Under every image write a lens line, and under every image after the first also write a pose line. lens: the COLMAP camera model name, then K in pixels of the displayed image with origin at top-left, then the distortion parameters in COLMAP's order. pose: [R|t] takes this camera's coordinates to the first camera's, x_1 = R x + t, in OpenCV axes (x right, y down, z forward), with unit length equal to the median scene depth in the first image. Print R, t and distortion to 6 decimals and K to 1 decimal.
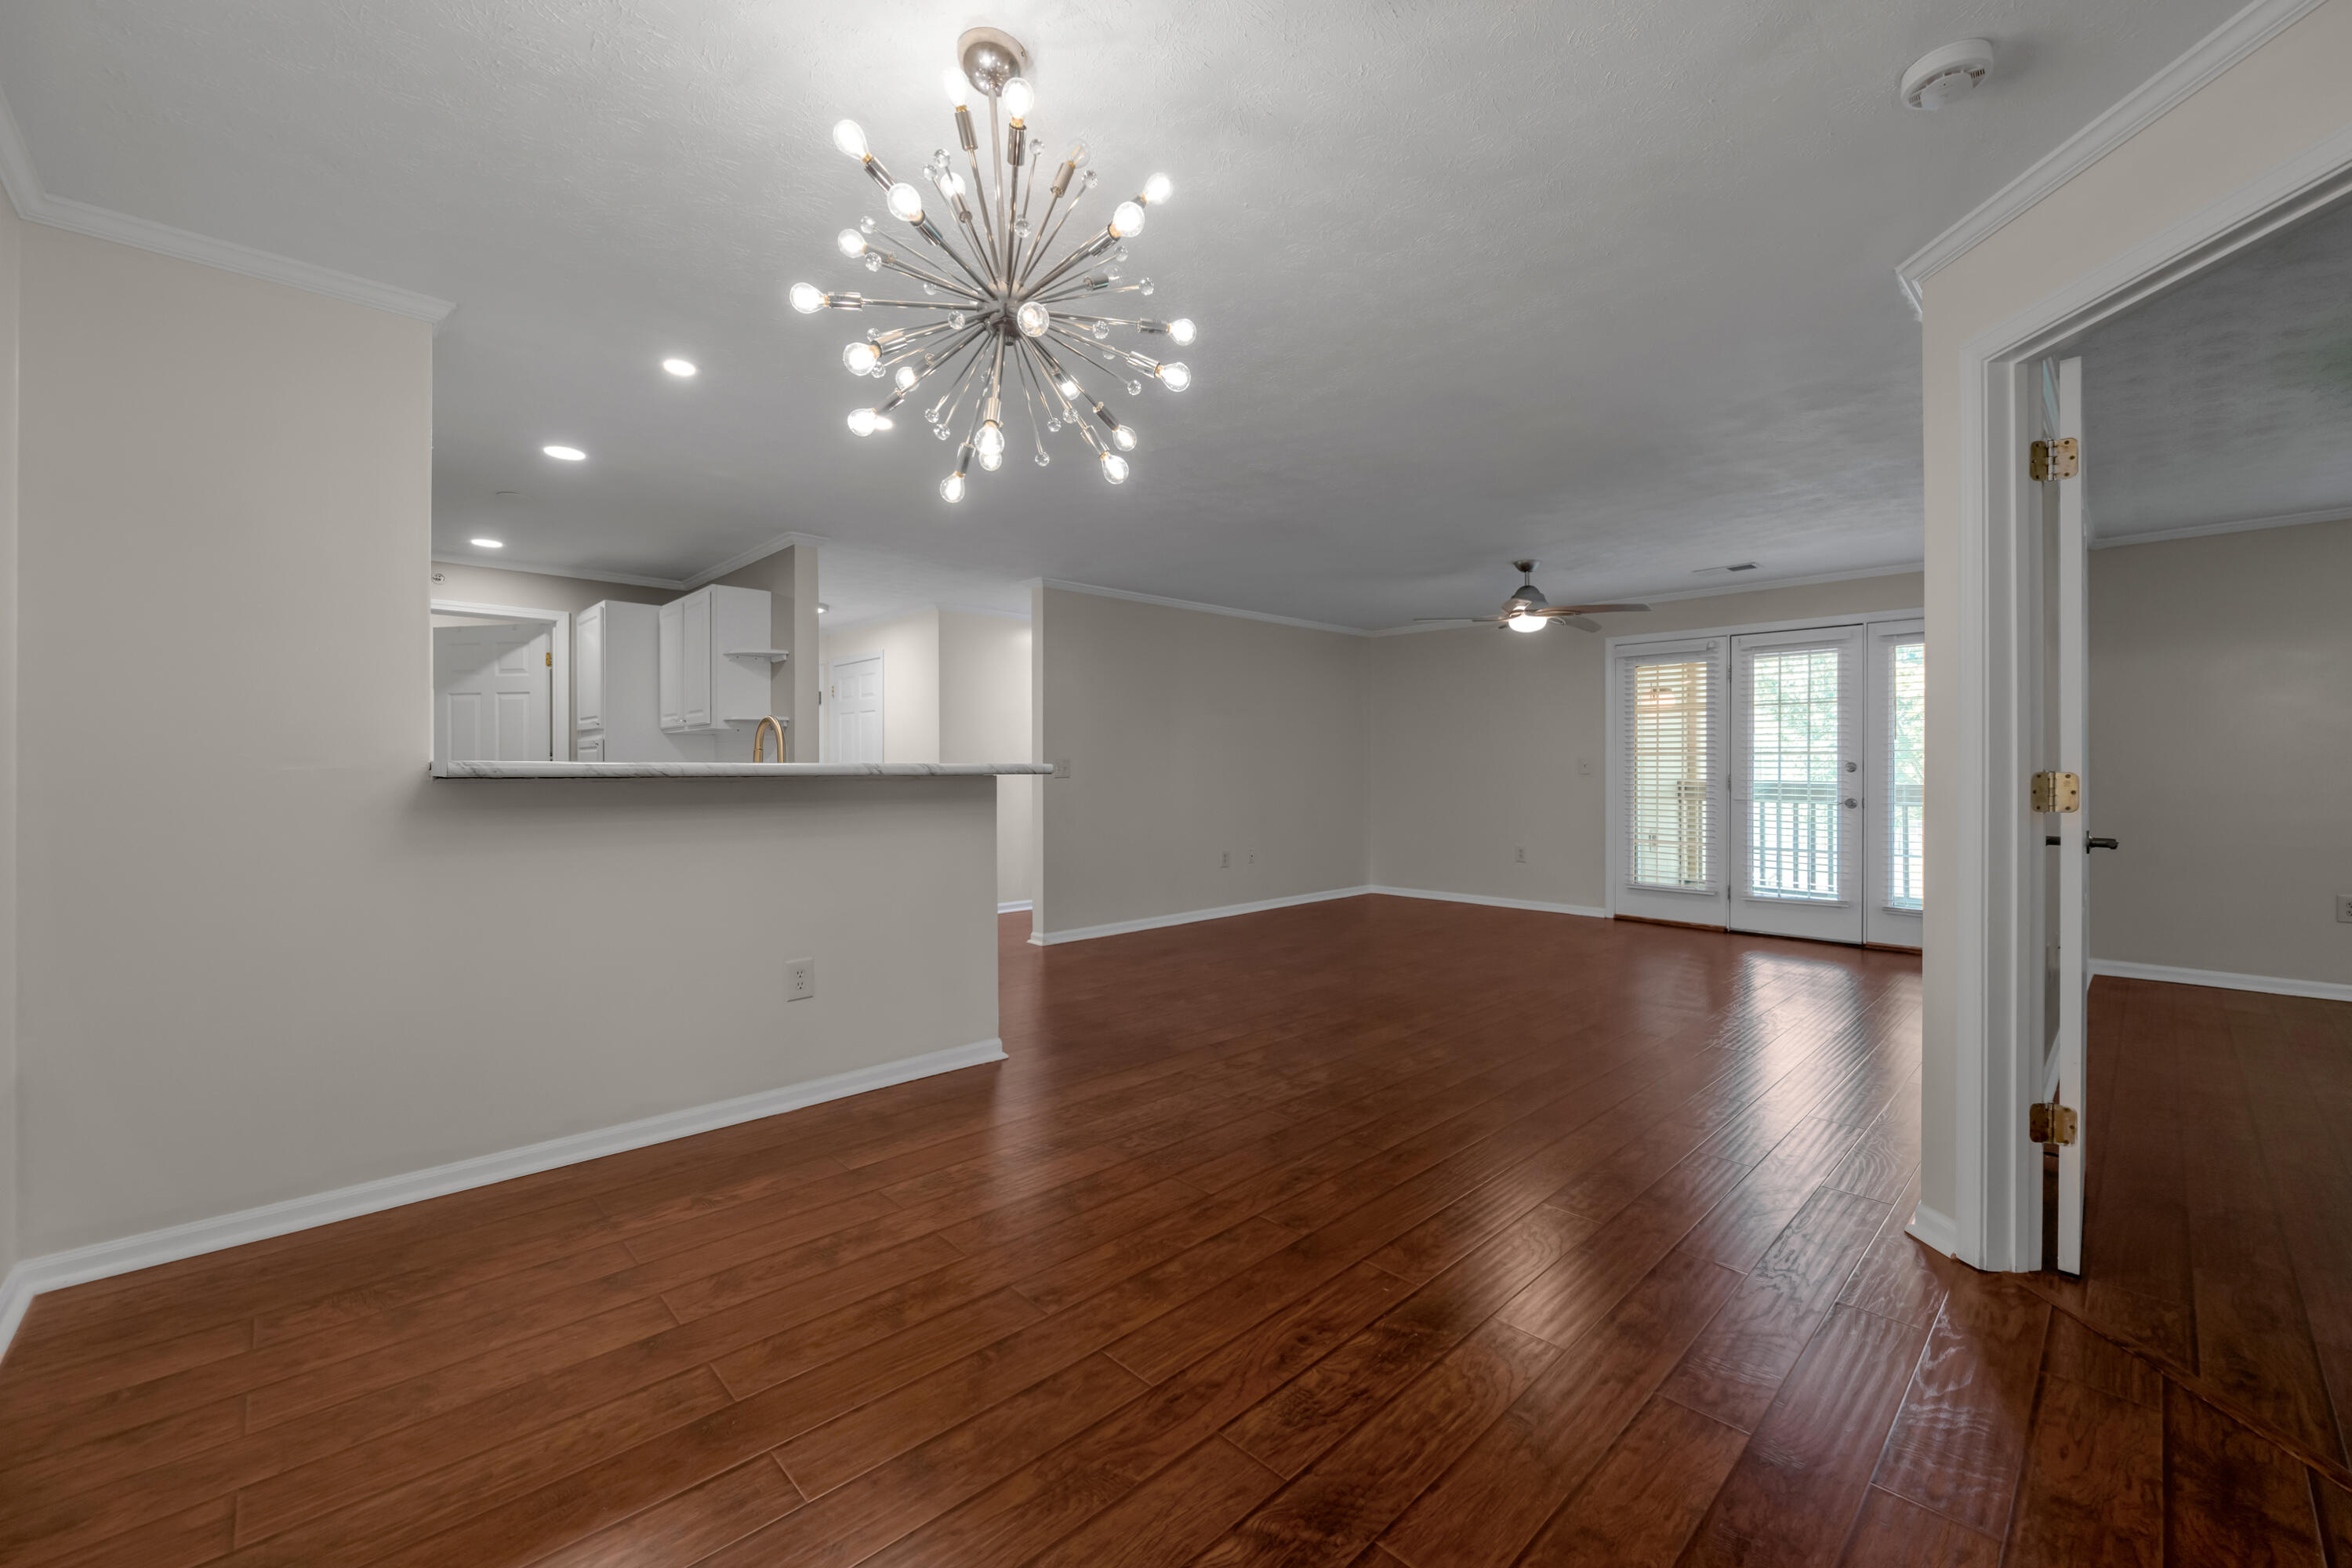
lens RADIAL K [[944.2, 0, 1173.3], [0, 944.2, 774.6], [0, 0, 1]] dist [-0.004665, -0.000486]
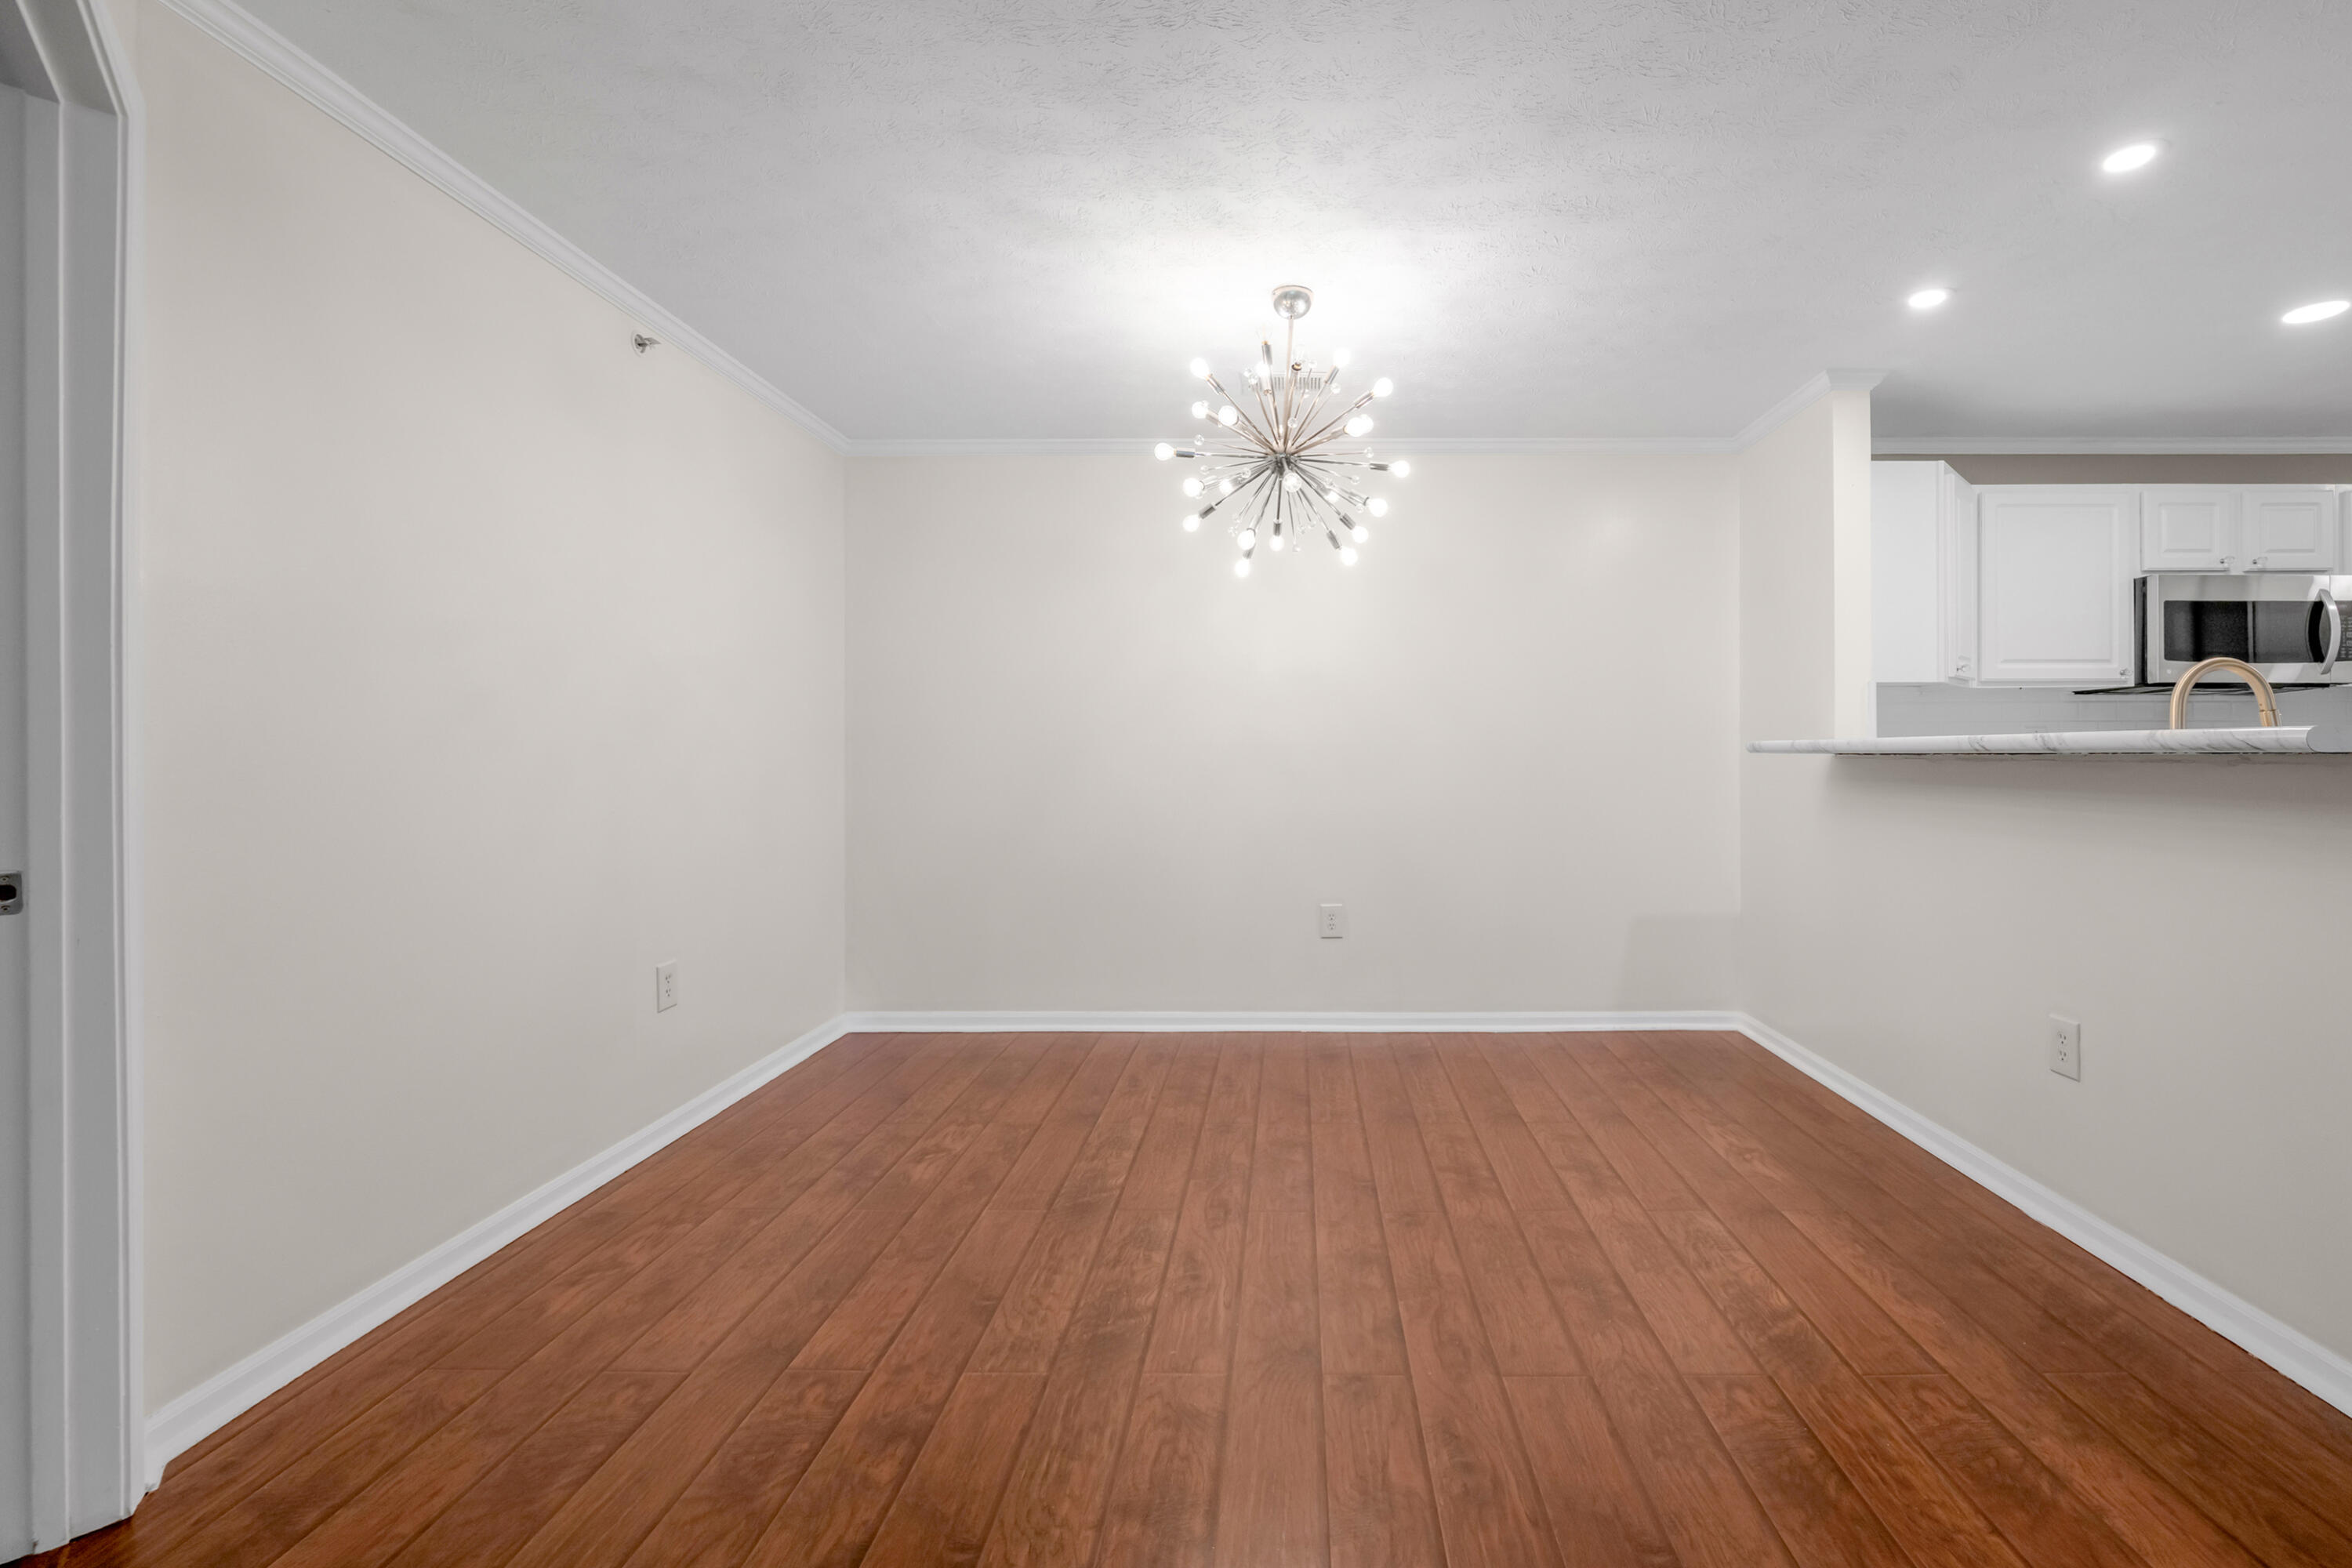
lens RADIAL K [[944.2, 0, 1179.4], [0, 944.2, 776.8], [0, 0, 1]] dist [-0.004665, -0.000486]
pose [[-0.756144, -0.003185, -0.654397, 0.510114], [-0.010942, 0.999910, 0.007776, 0.027572], [0.654313, 0.013041, -0.756111, 1.087710]]
